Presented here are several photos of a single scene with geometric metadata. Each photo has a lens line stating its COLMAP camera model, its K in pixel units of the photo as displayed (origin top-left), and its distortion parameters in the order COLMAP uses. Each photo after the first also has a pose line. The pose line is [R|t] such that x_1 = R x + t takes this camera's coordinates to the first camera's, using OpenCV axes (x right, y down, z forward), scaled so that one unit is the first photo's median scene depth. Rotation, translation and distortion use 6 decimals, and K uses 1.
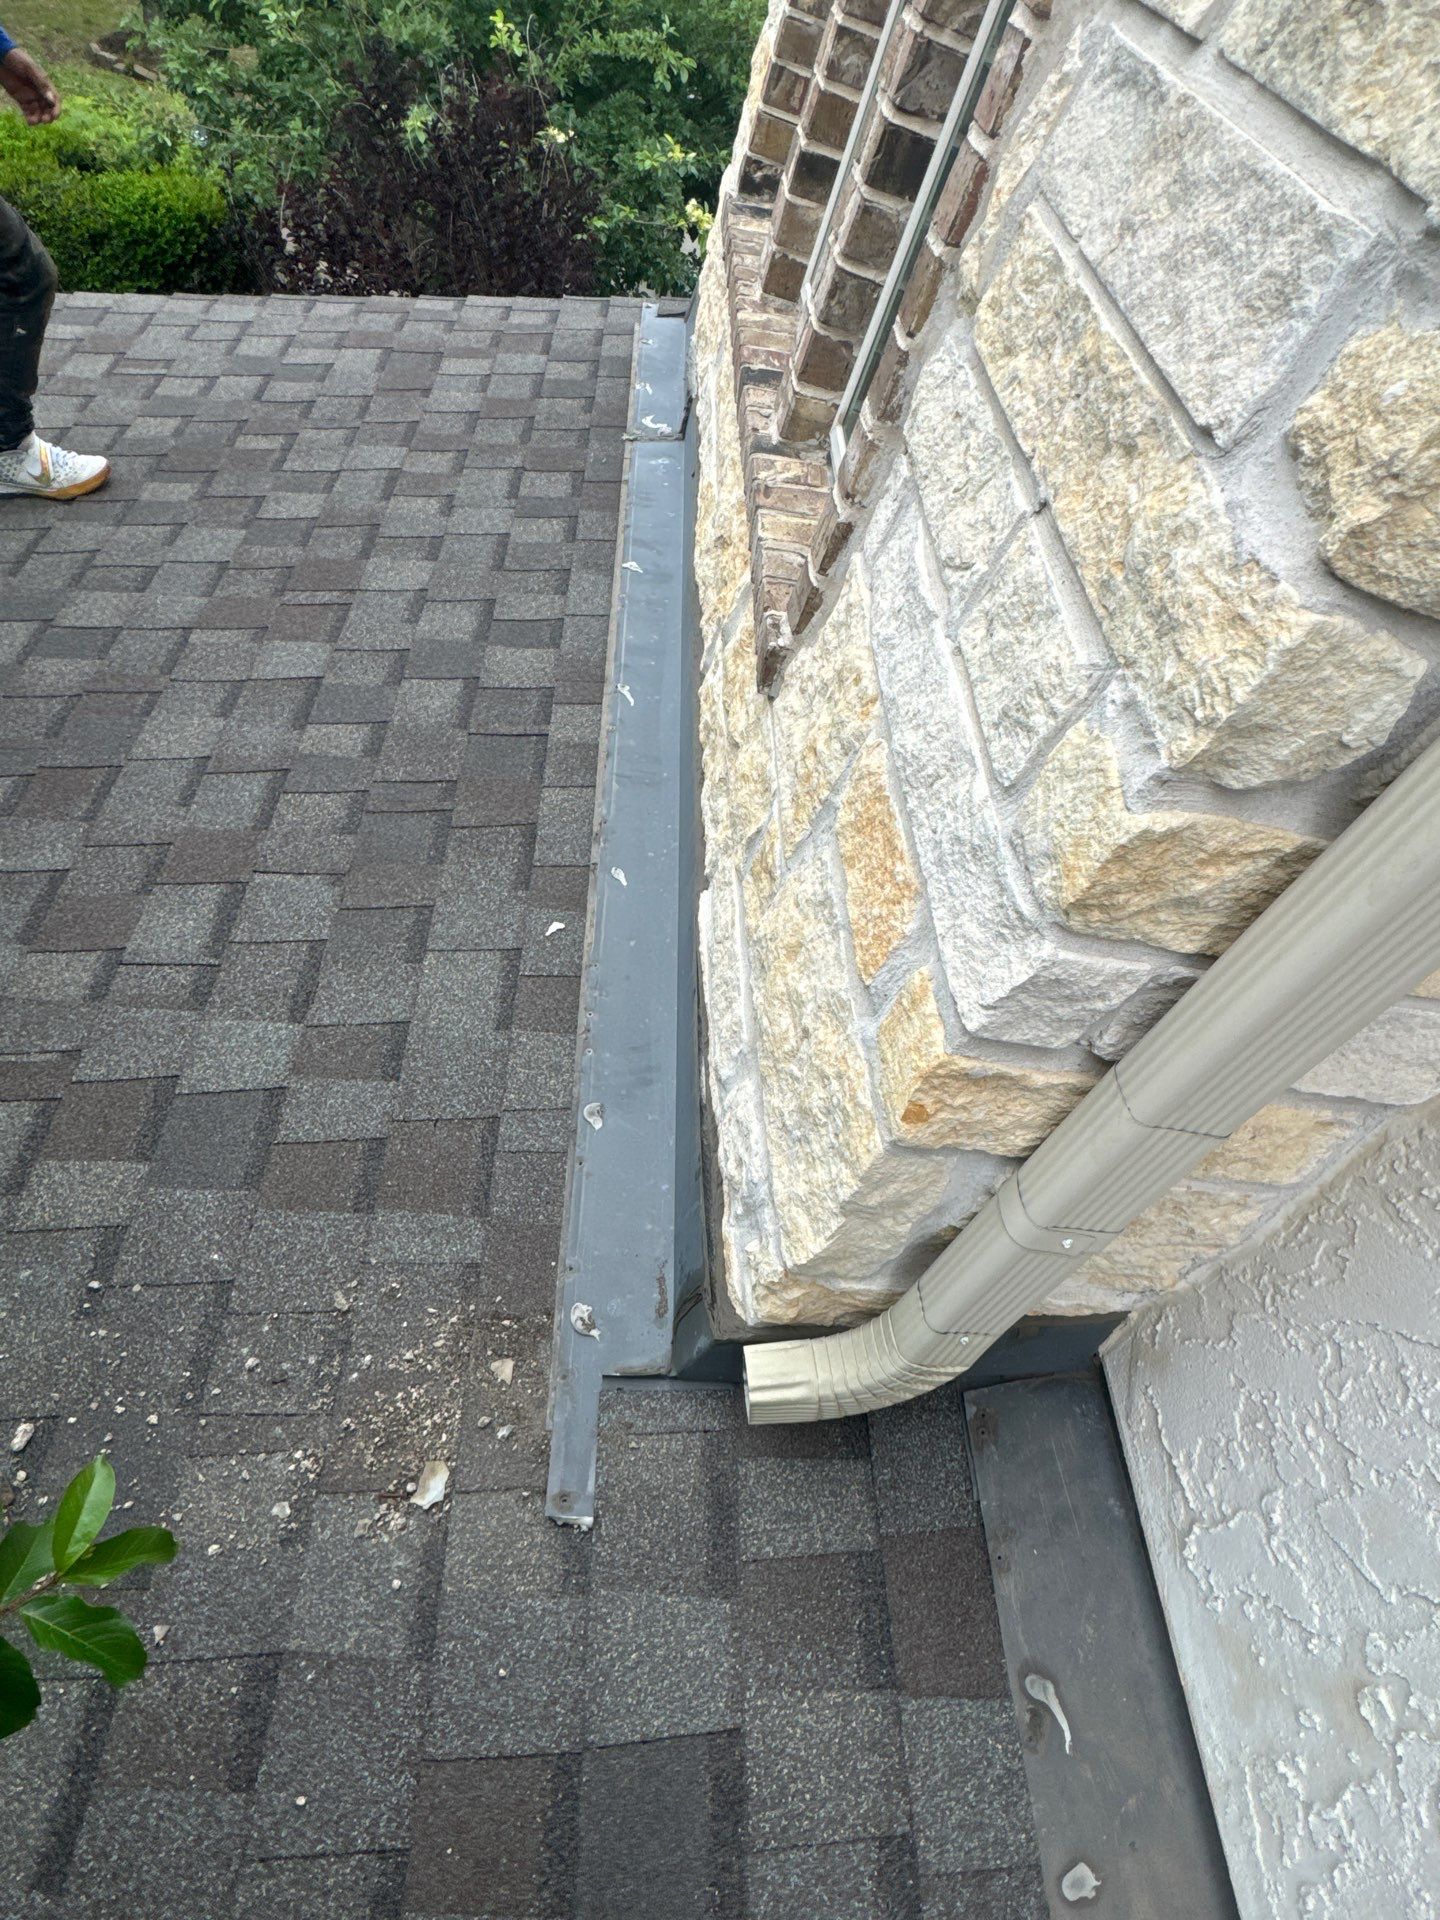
lens RADIAL K [[1097.2, 0, 726.6], [0, 1097.2, 955.2], [0, 0, 1]] dist [-0.001030, 0.000431]
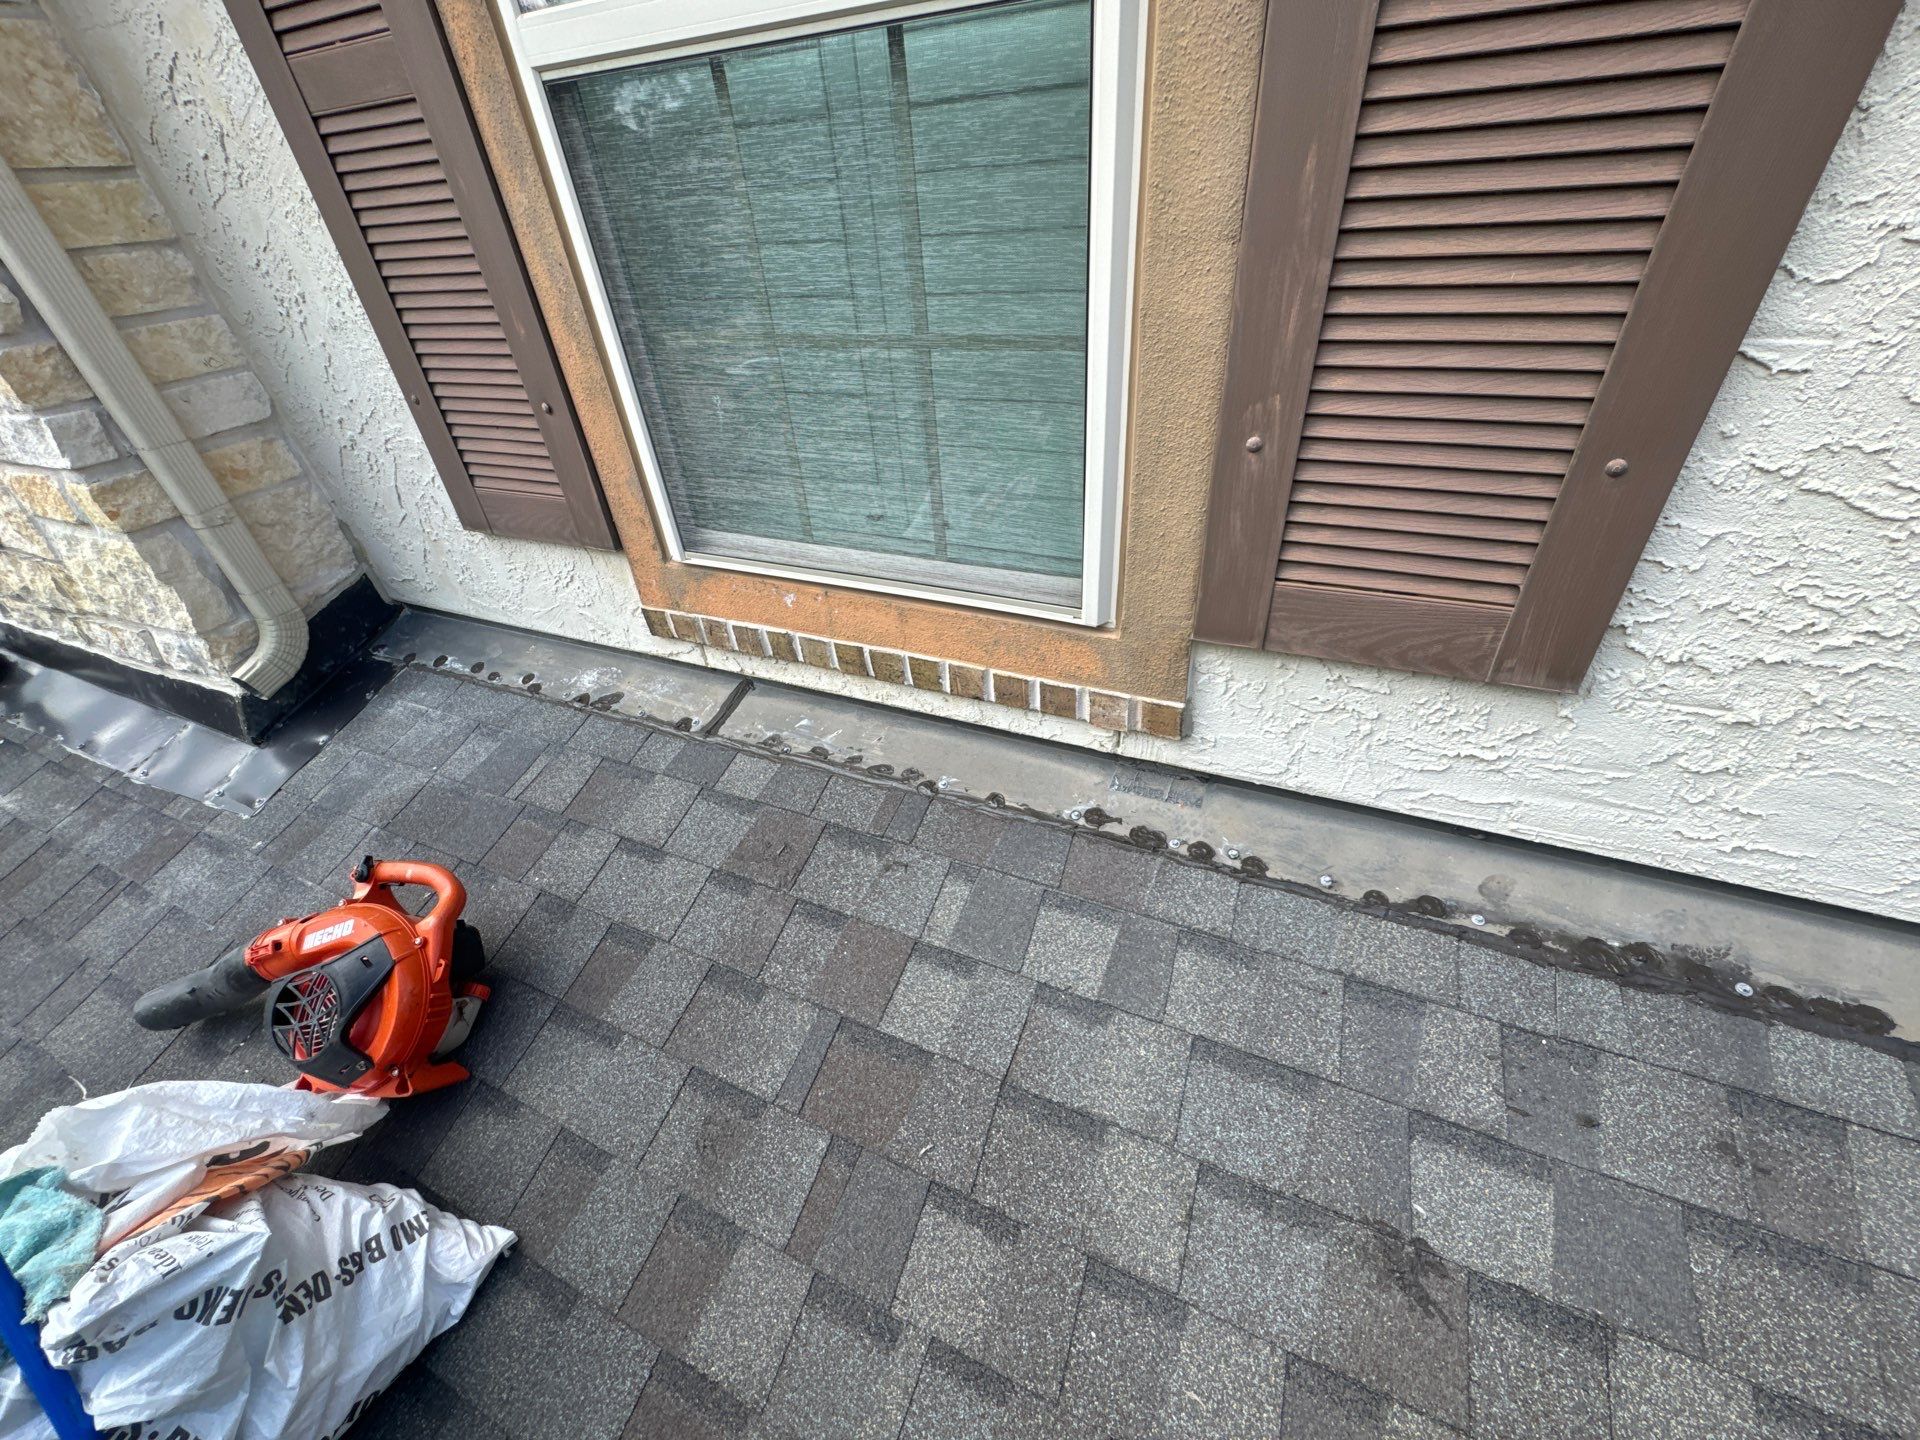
lens RADIAL K [[767.4, 0, 962.8], [0, 767.4, 714.5], [0, 0, 1]] dist [-0.001703, -0.000256]
pose [[0.395648, -0.761264, 0.513751, -0.256499], [0.803771, 0.557649, 0.207315, 1.264059], [-0.444314, 0.330914, 0.832515, -1.009317]]
